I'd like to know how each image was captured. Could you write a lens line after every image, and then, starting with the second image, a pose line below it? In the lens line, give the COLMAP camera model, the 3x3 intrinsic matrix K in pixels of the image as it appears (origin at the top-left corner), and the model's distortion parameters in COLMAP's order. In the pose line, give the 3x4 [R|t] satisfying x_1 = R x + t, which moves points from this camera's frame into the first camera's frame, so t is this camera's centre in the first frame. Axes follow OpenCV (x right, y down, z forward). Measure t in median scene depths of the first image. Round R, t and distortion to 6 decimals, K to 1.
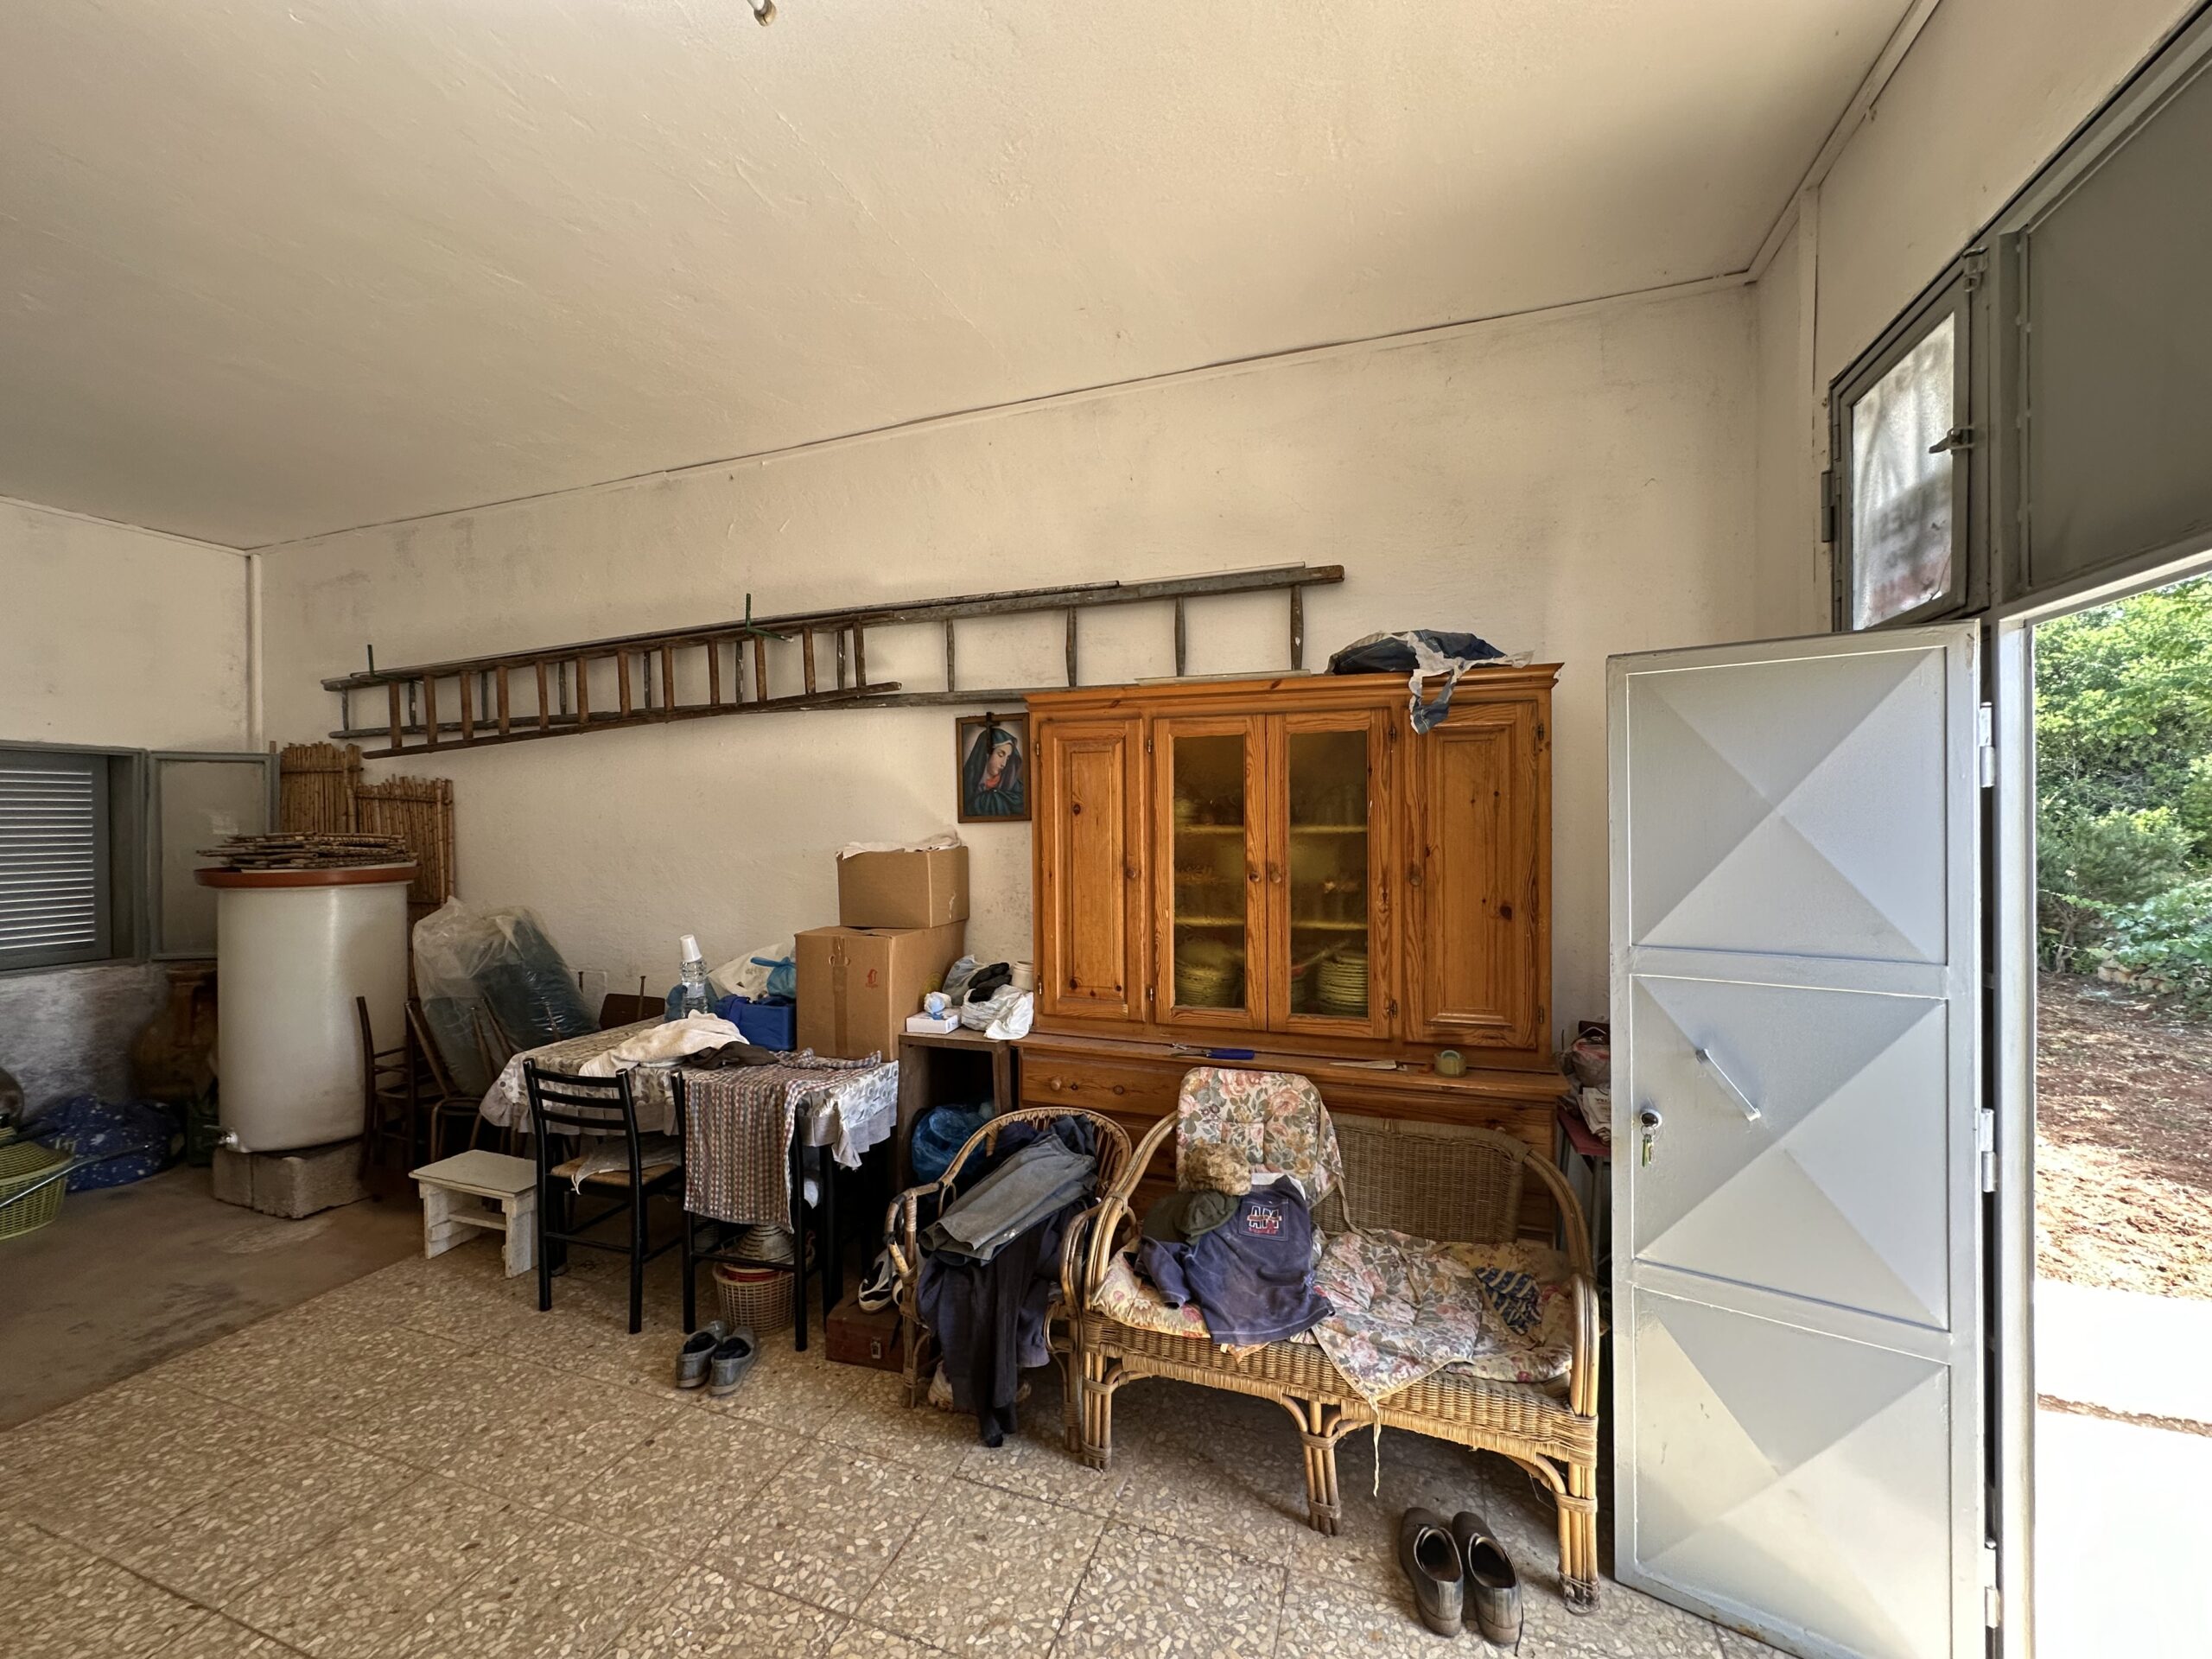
lens RADIAL K [[880.3, 0, 1105.9], [0, 880.3, 832.1], [0, 0, 1]] dist [-0.002849, 0.000971]
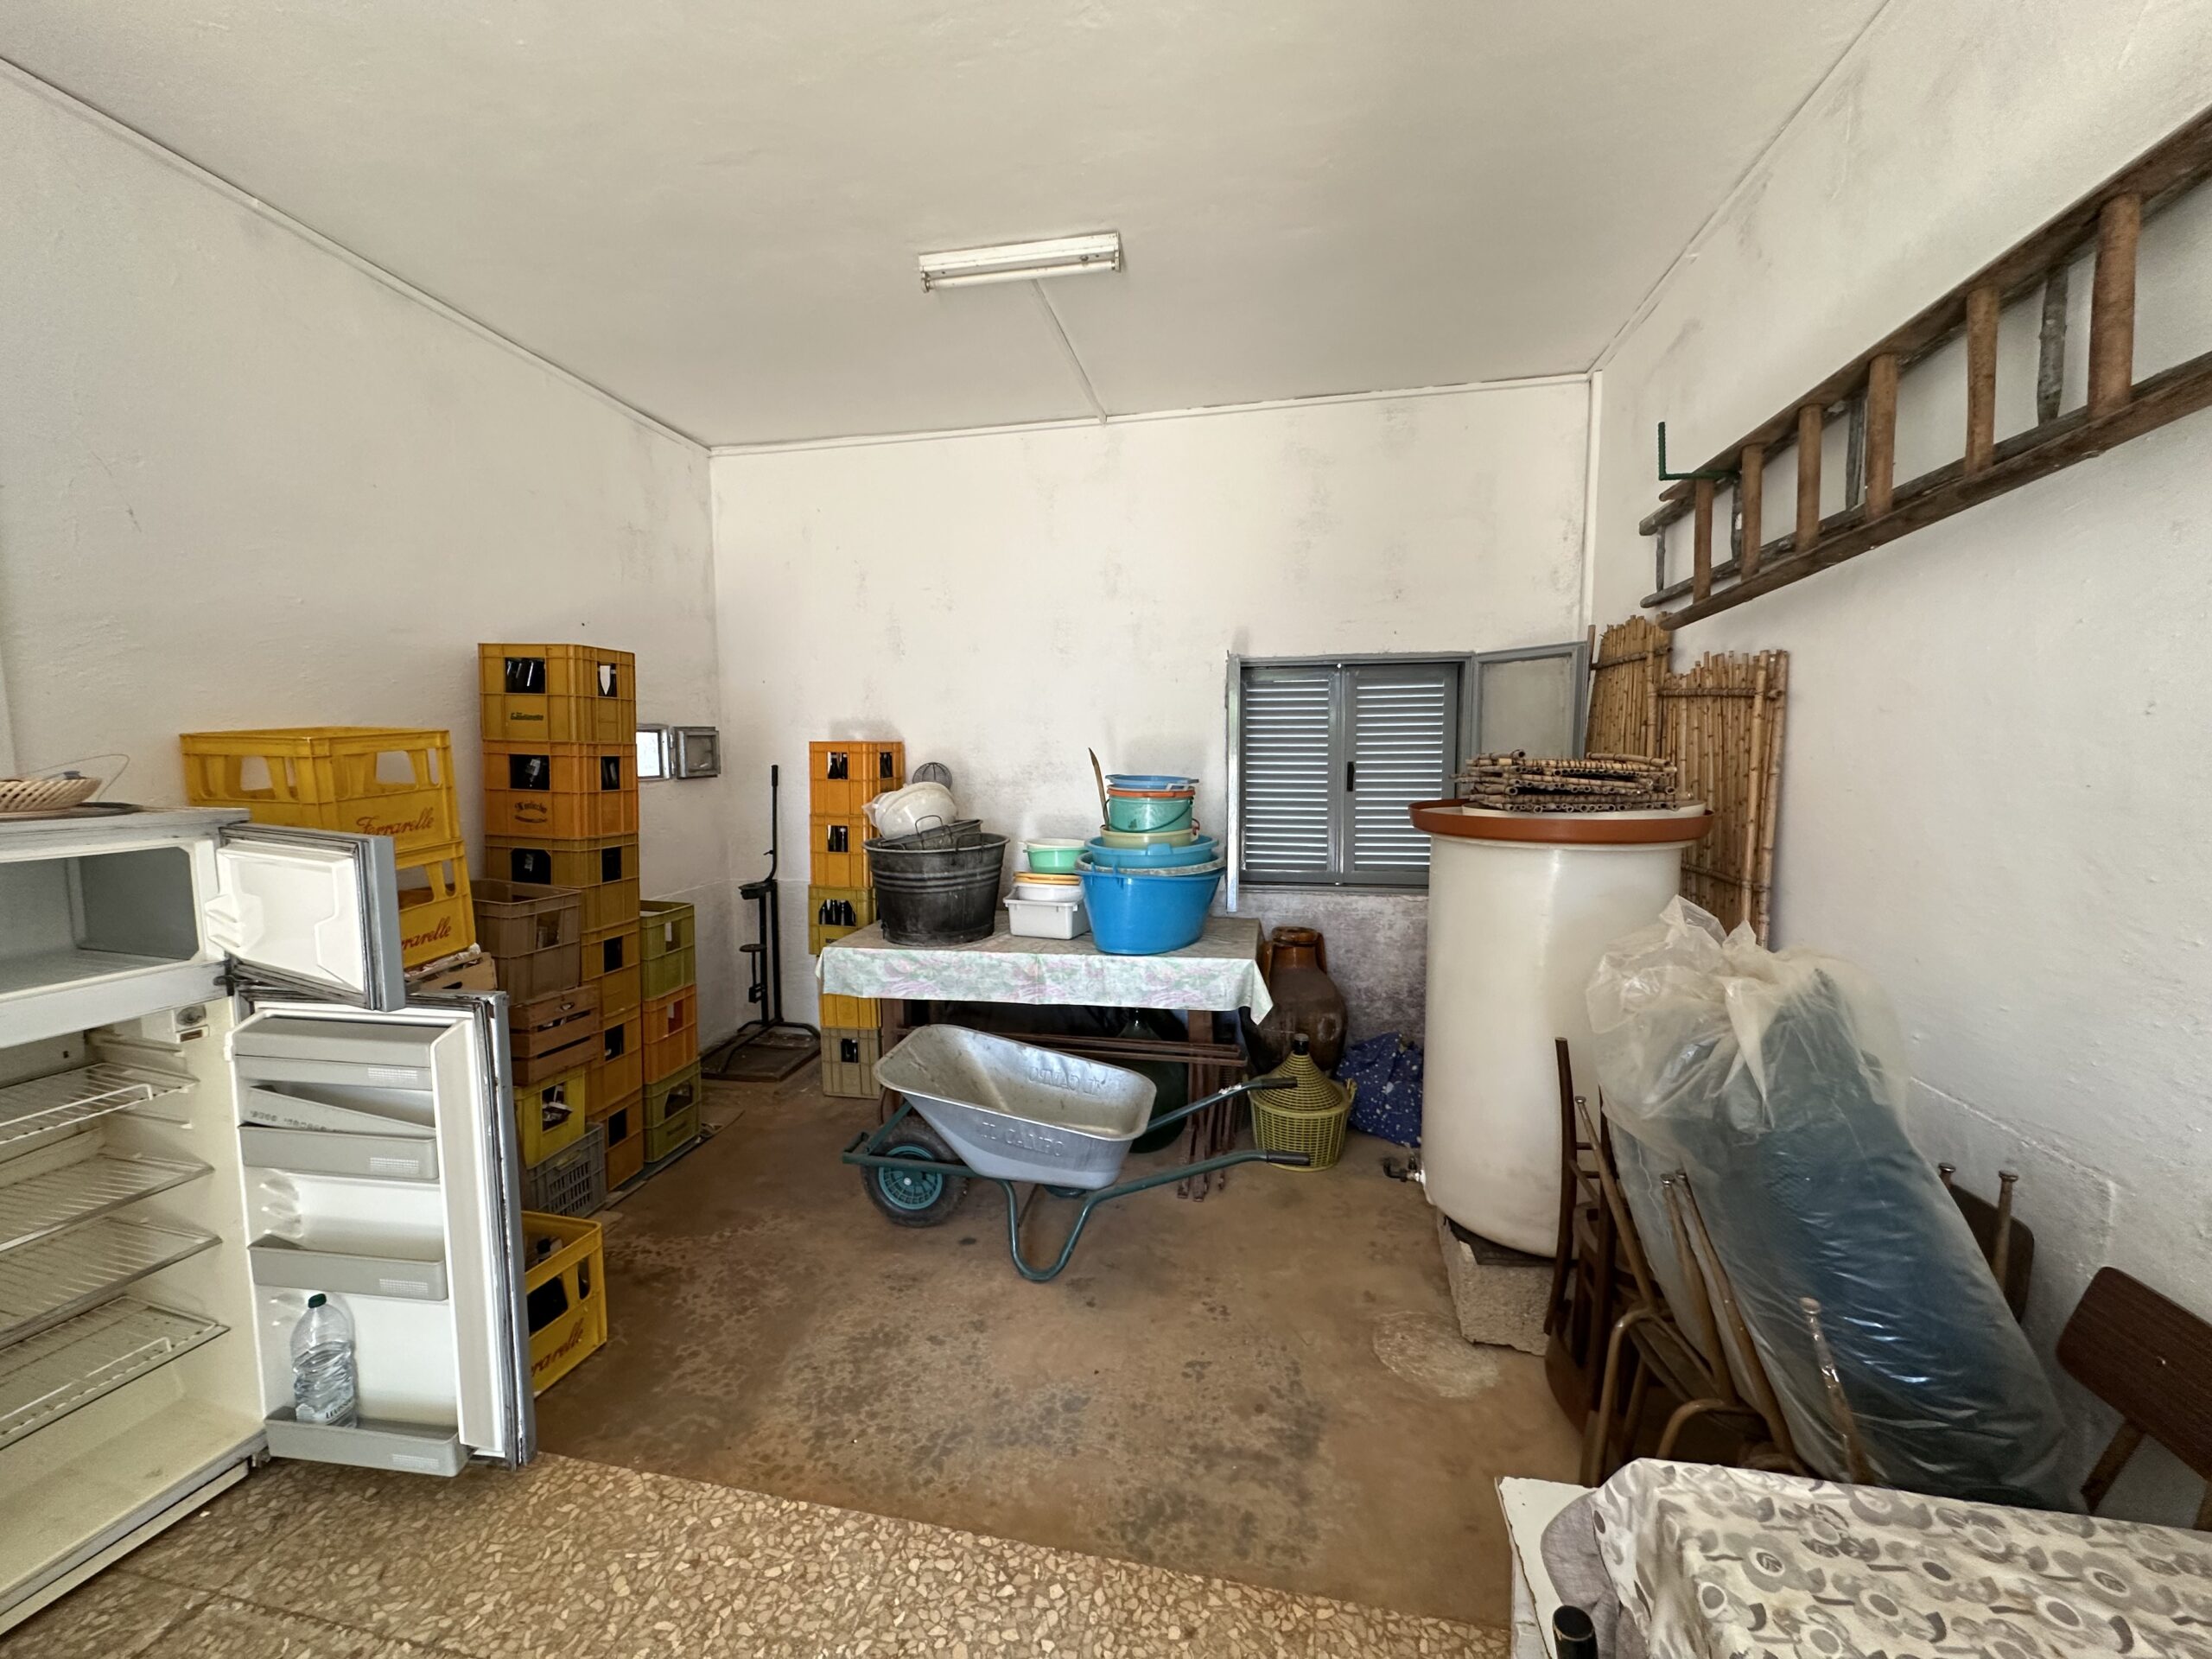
lens RADIAL K [[880.3, 0, 1108.3], [0, 880.3, 824.1], [0, 0, 1]] dist [-0.002849, 0.000971]
pose [[0.134717, 0.091049, -0.986692, -0.385942], [-0.004881, 0.995818, 0.091225, -0.005147], [0.990872, -0.007474, 0.134598, 0.732058]]
